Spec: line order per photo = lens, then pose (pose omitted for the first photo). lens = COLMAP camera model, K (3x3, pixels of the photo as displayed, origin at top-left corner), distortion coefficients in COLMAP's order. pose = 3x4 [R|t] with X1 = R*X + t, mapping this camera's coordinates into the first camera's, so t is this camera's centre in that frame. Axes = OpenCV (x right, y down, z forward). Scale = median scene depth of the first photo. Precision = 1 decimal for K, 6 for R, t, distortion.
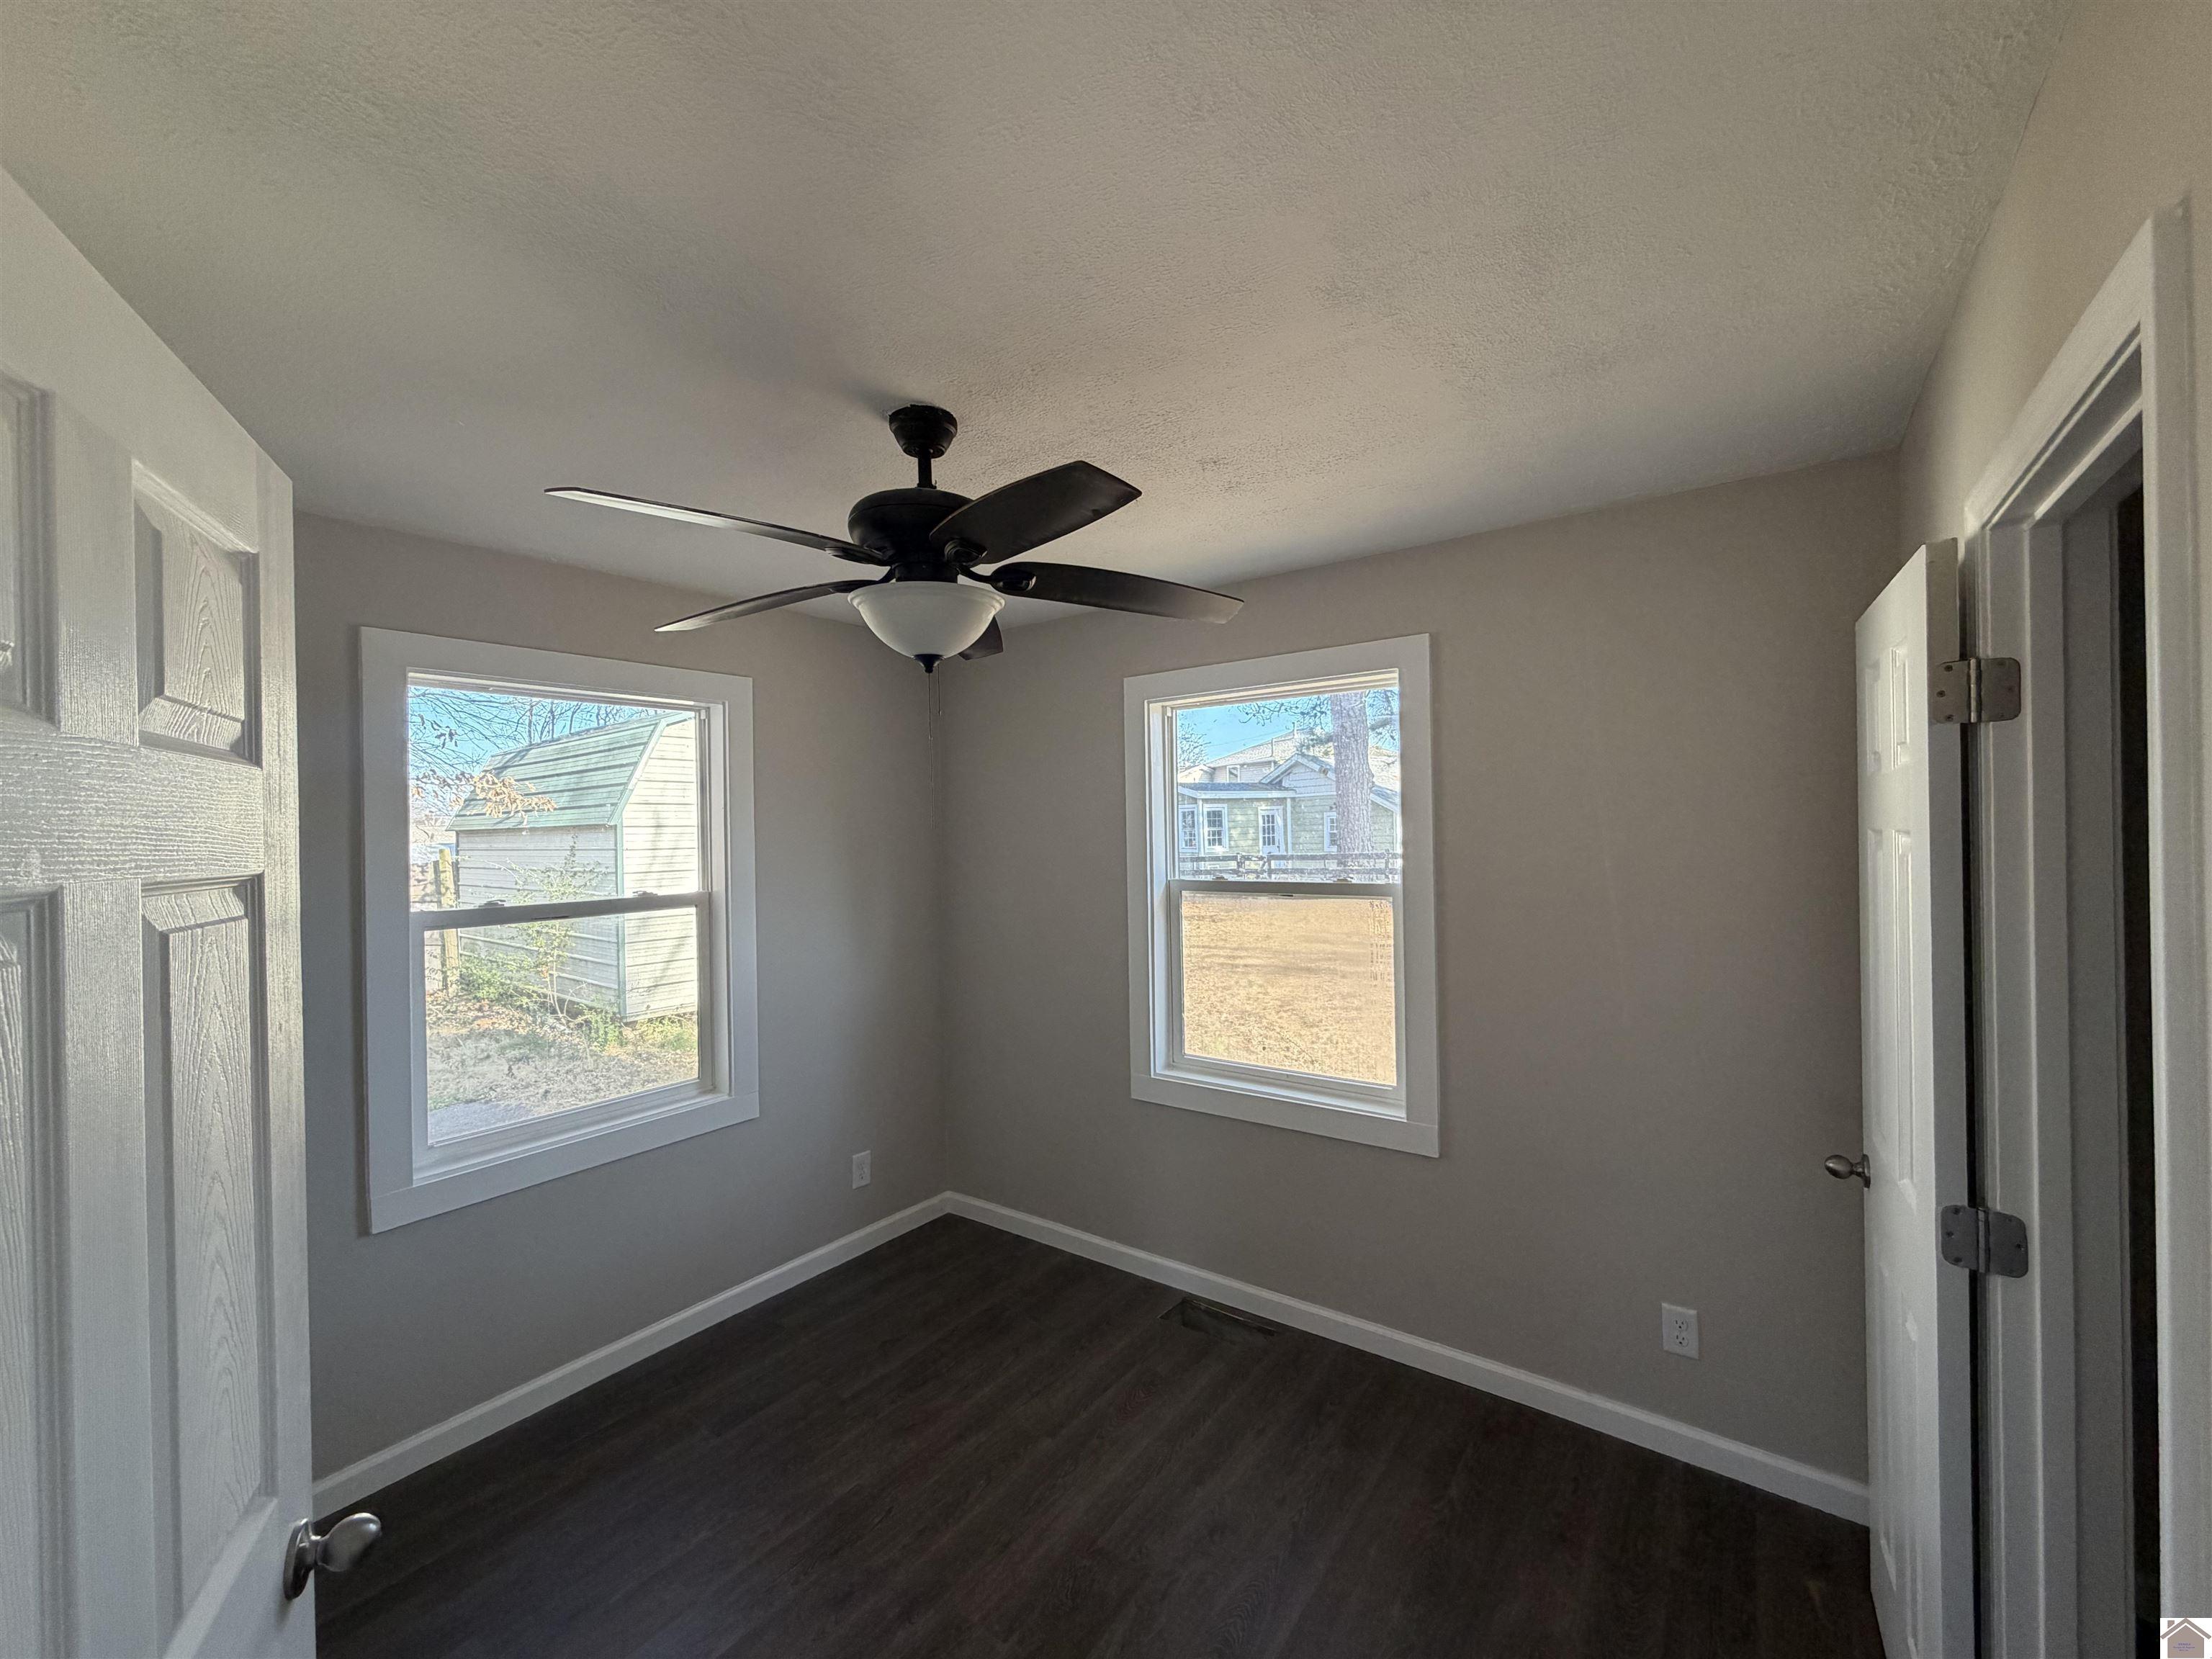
lens RADIAL K [[880.8, 0, 1096.7], [0, 880.8, 829.0], [0, 0, 1]] dist [0.000961, 0.000127]
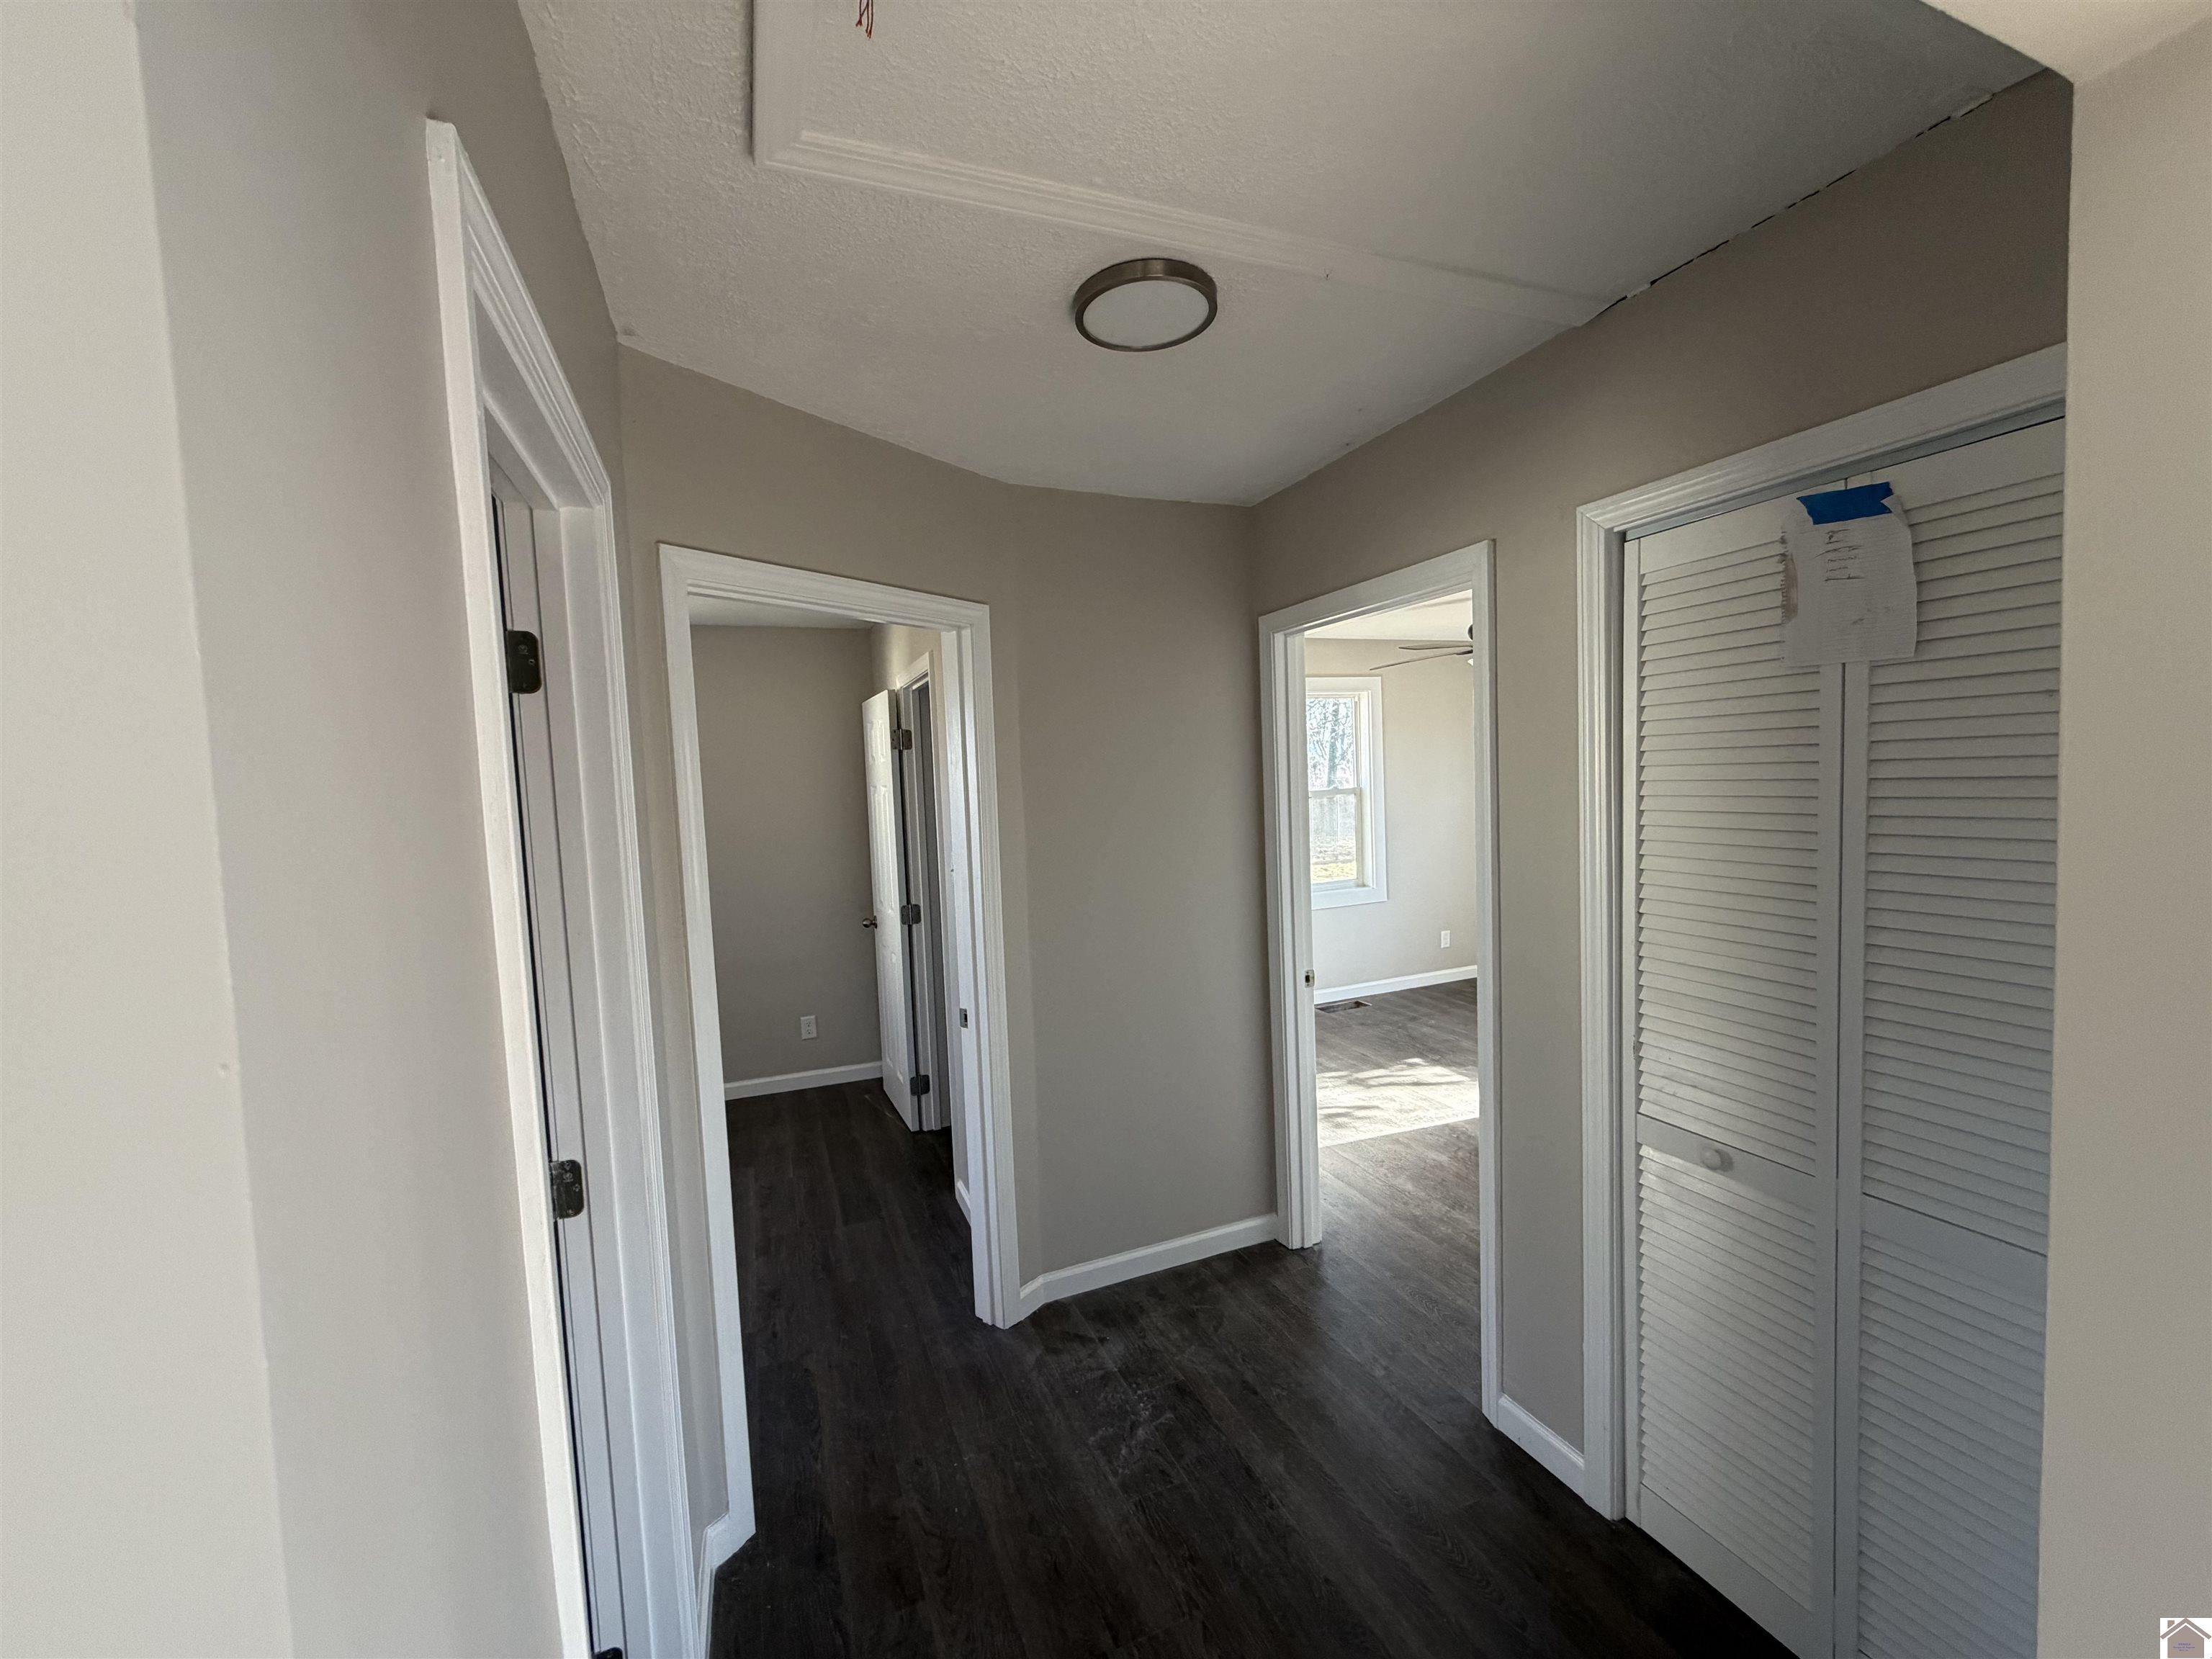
lens RADIAL K [[880.8, 0, 1096.7], [0, 880.8, 829.0], [0, 0, 1]] dist [0.000961, 0.000127]
pose [[0.536542, -0.054783, 0.842094, -1.250565], [0.033654, 0.998486, 0.043515, 0.044845], [-0.843202, 0.004992, 0.537573, -1.233125]]
